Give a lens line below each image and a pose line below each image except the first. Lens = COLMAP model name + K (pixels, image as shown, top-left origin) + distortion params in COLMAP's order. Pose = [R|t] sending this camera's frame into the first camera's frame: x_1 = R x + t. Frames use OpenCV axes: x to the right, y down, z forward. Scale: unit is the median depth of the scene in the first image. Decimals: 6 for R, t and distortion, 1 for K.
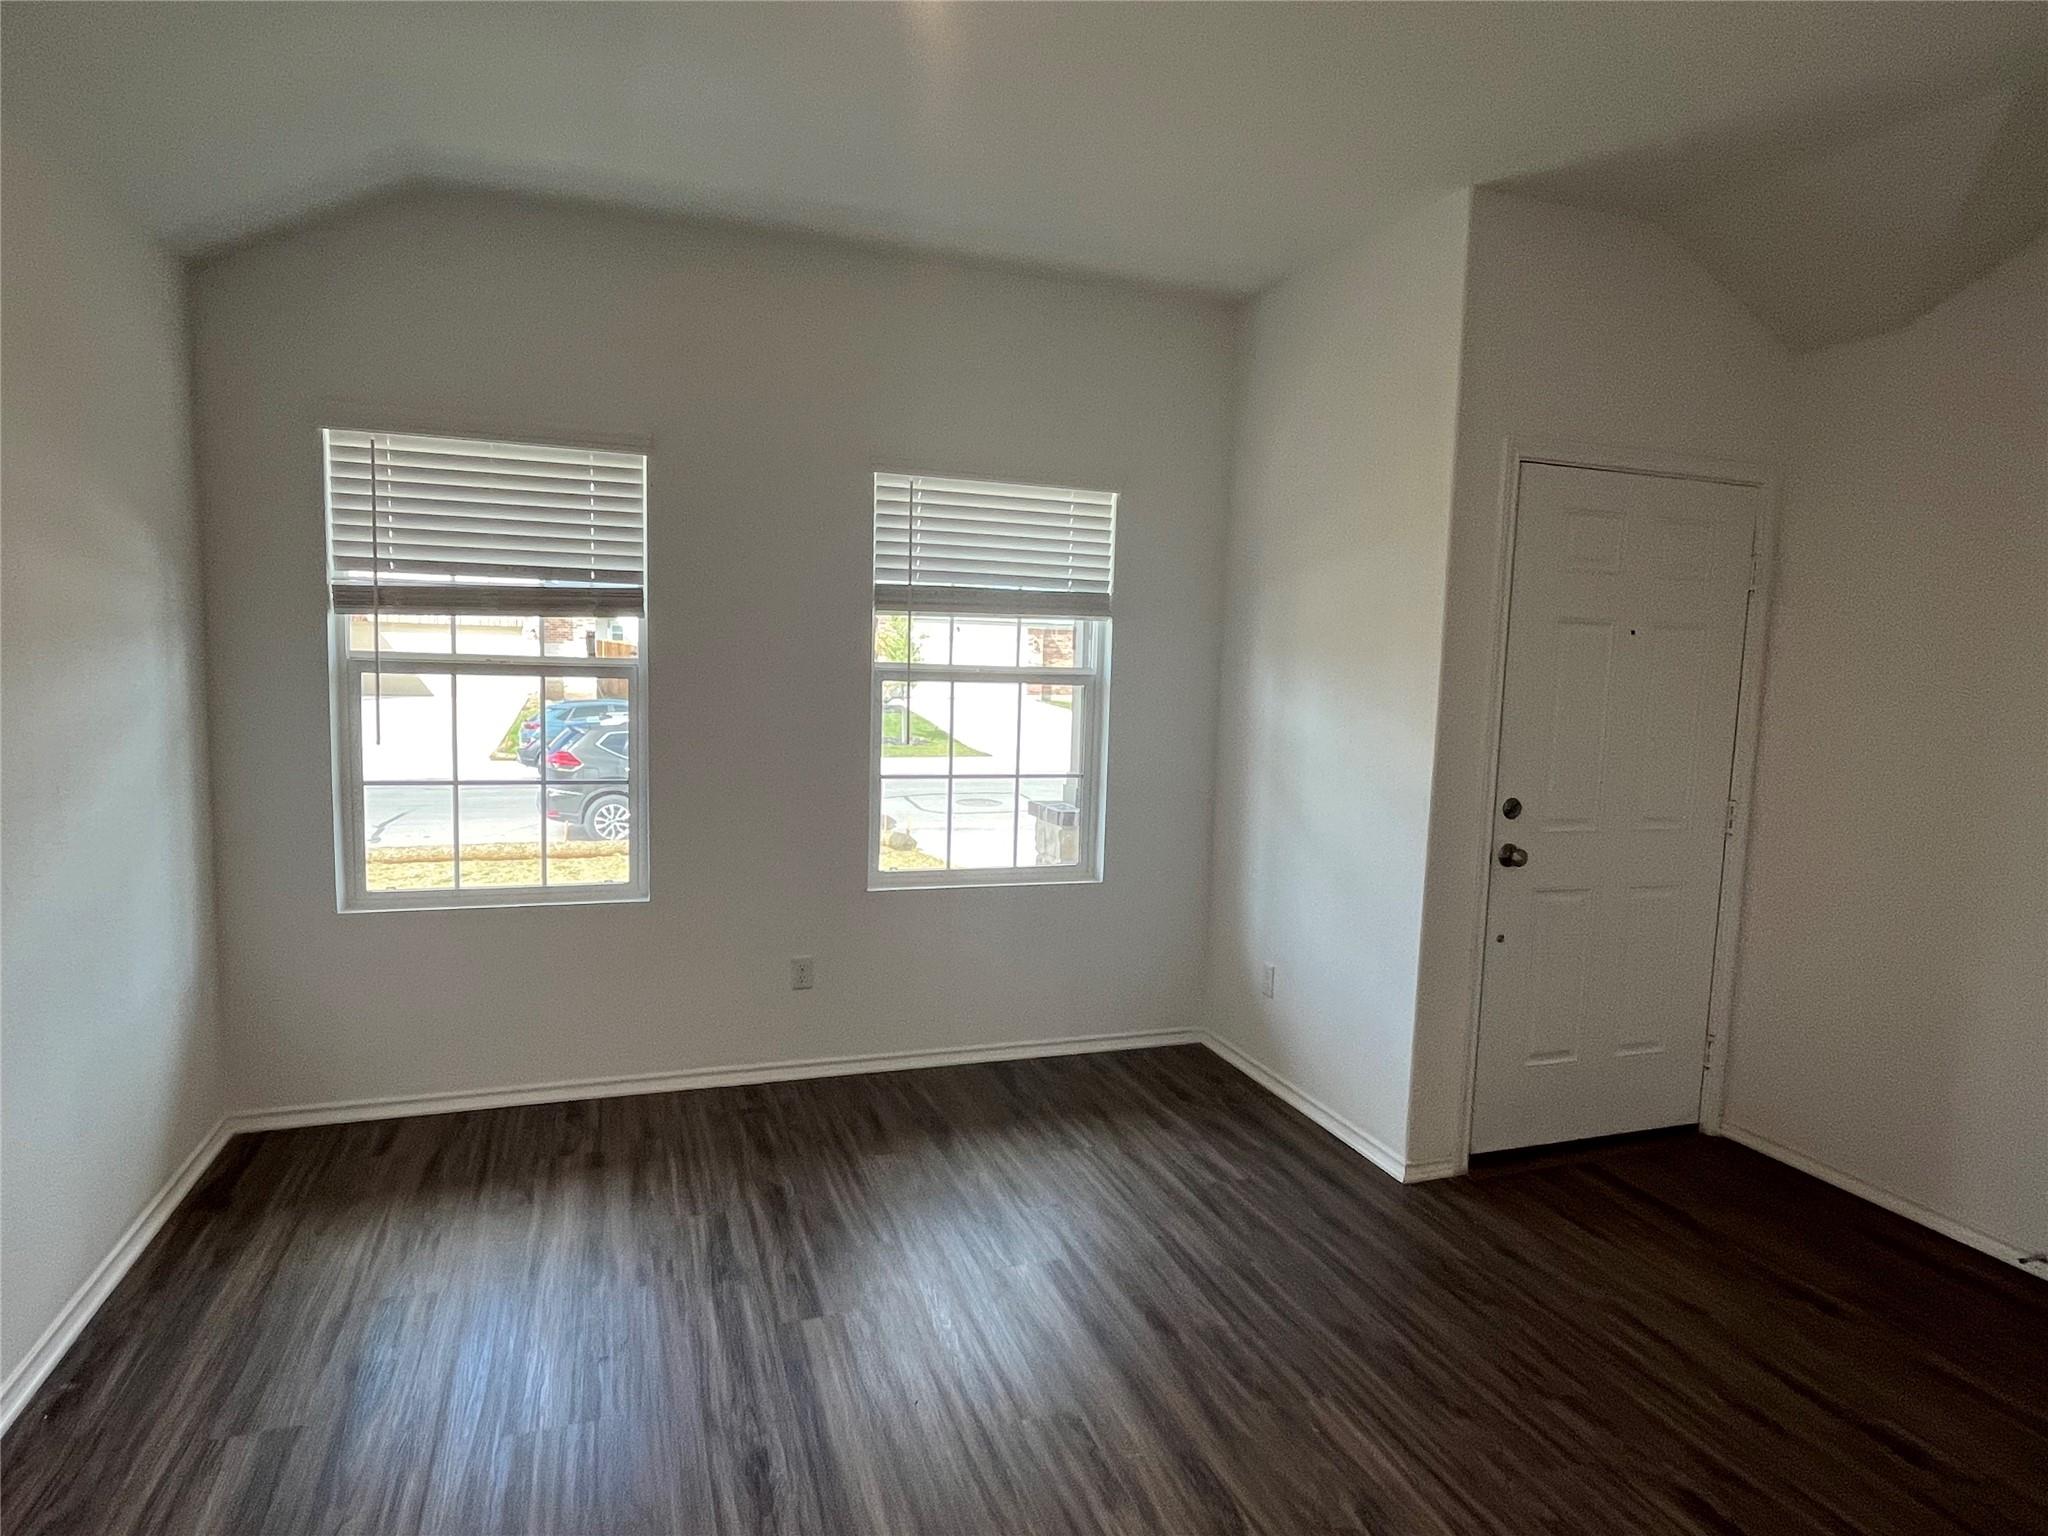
lens RADIAL K [[1146.6, 0, 1014.5], [0, 1146.6, 767.3], [0, 0, 1]] dist [0.000948, -0.001509]
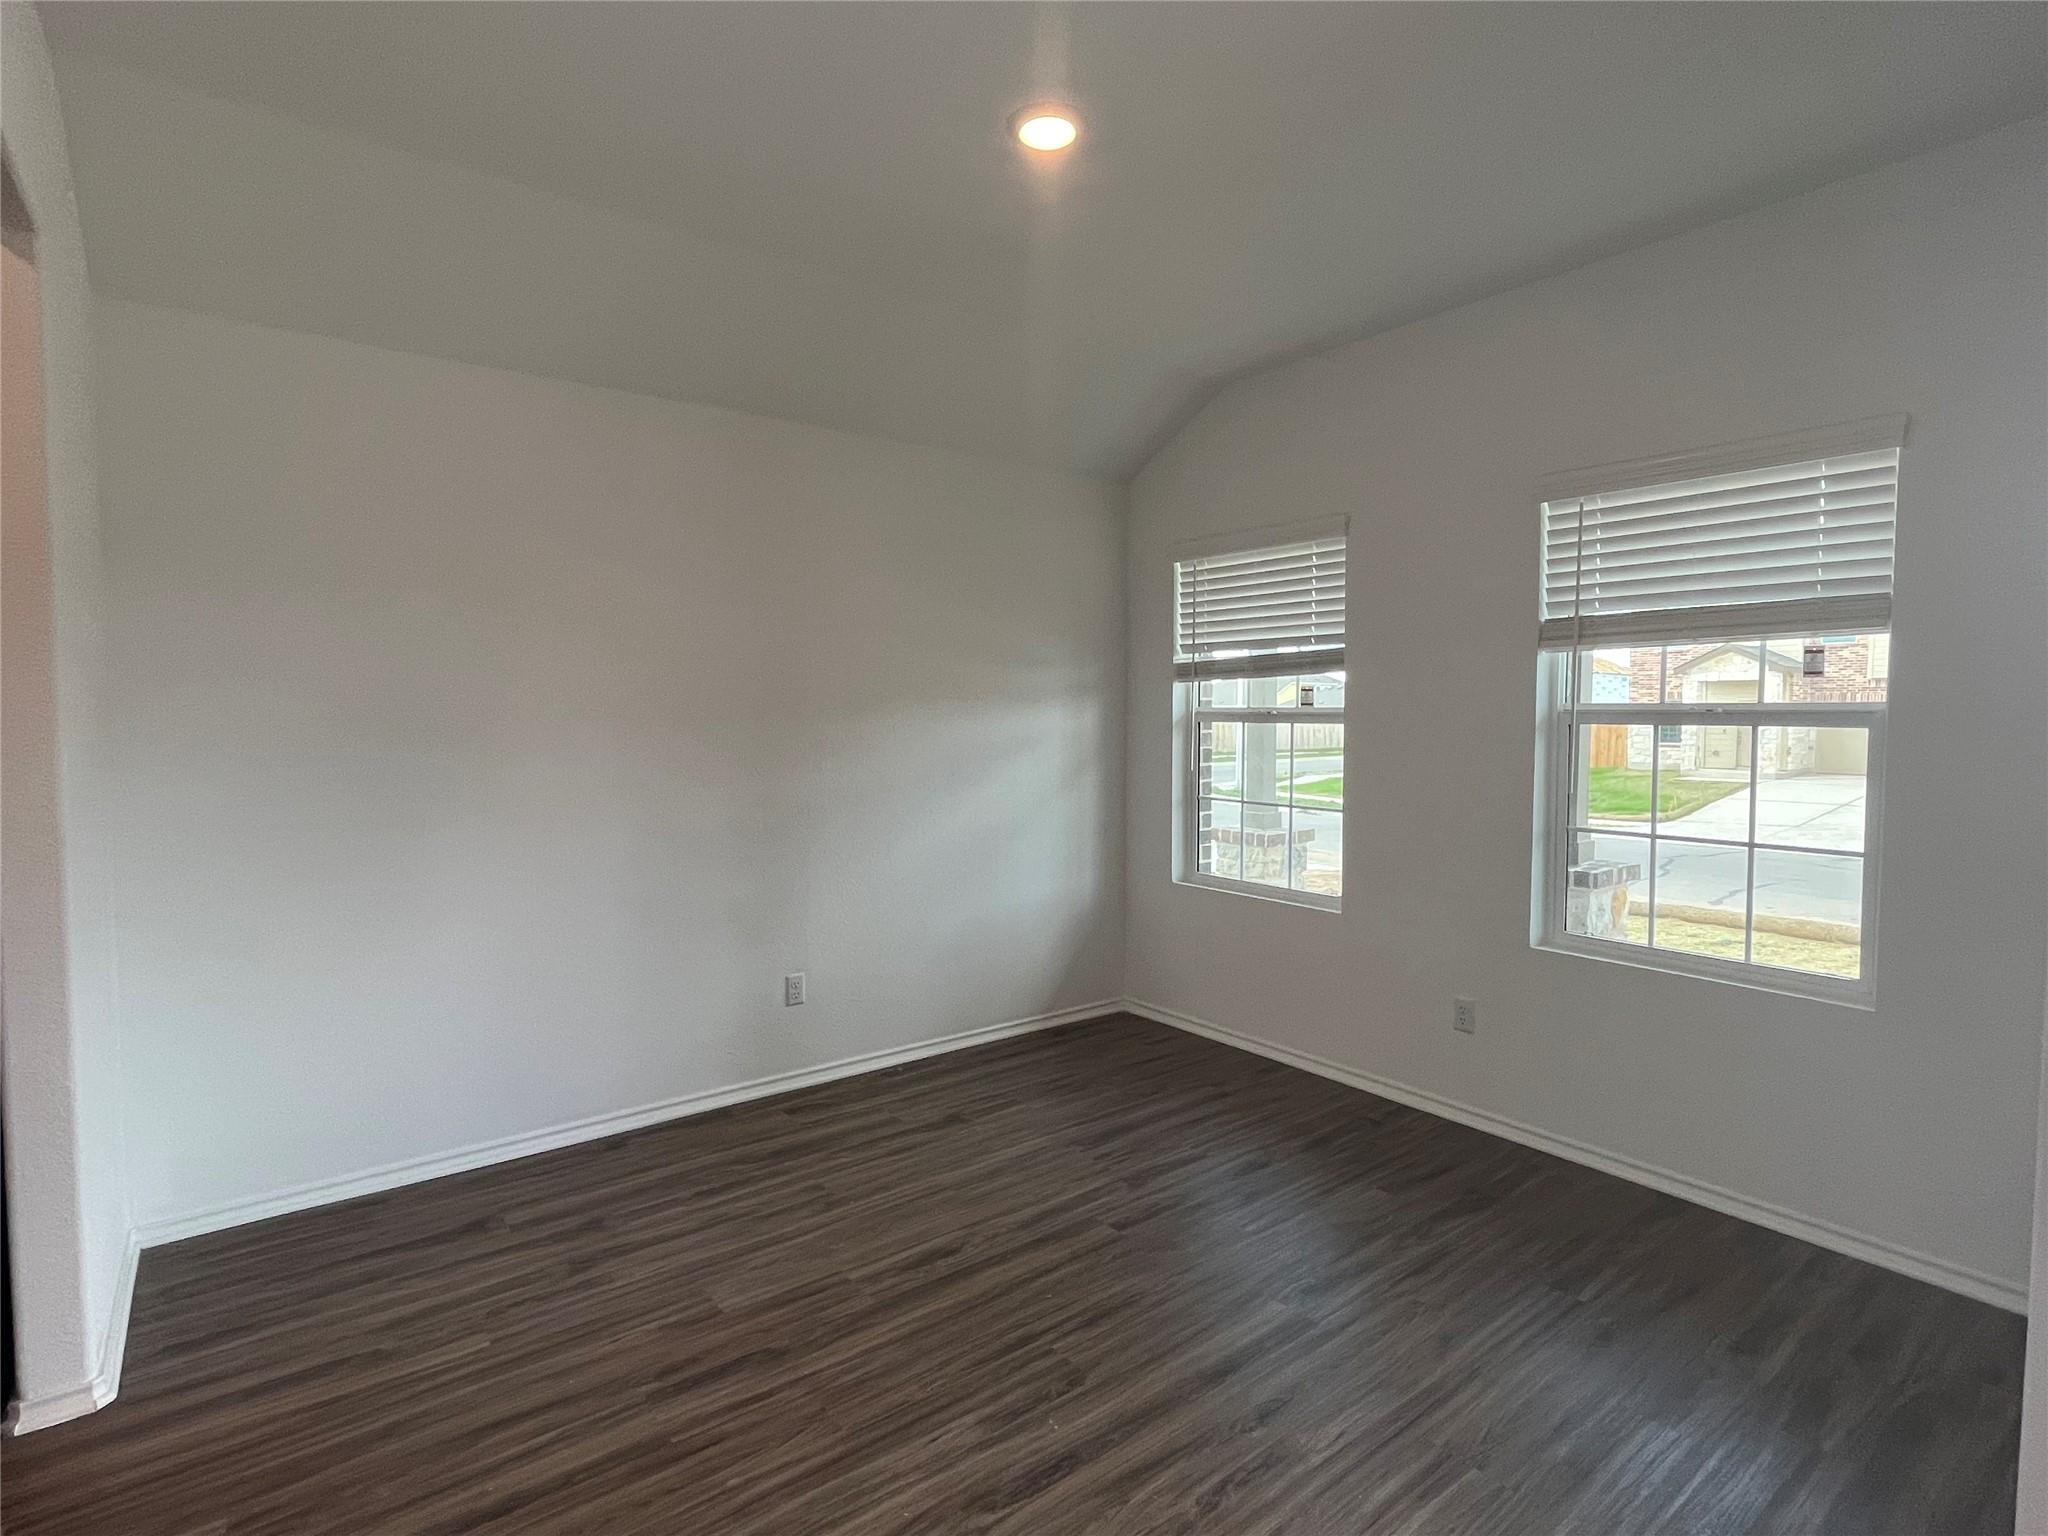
lens RADIAL K [[1001.4, 0, 1024.0], [0, 1001.4, 768.0], [0, 0, 1]] dist [0.000708, 0.000171]
pose [[0.324379, 0.022486, -0.945660, 0.556598], [-0.089417, 0.995970, -0.006989, 0.005152], [0.941692, 0.086825, 0.325082, 0.365173]]
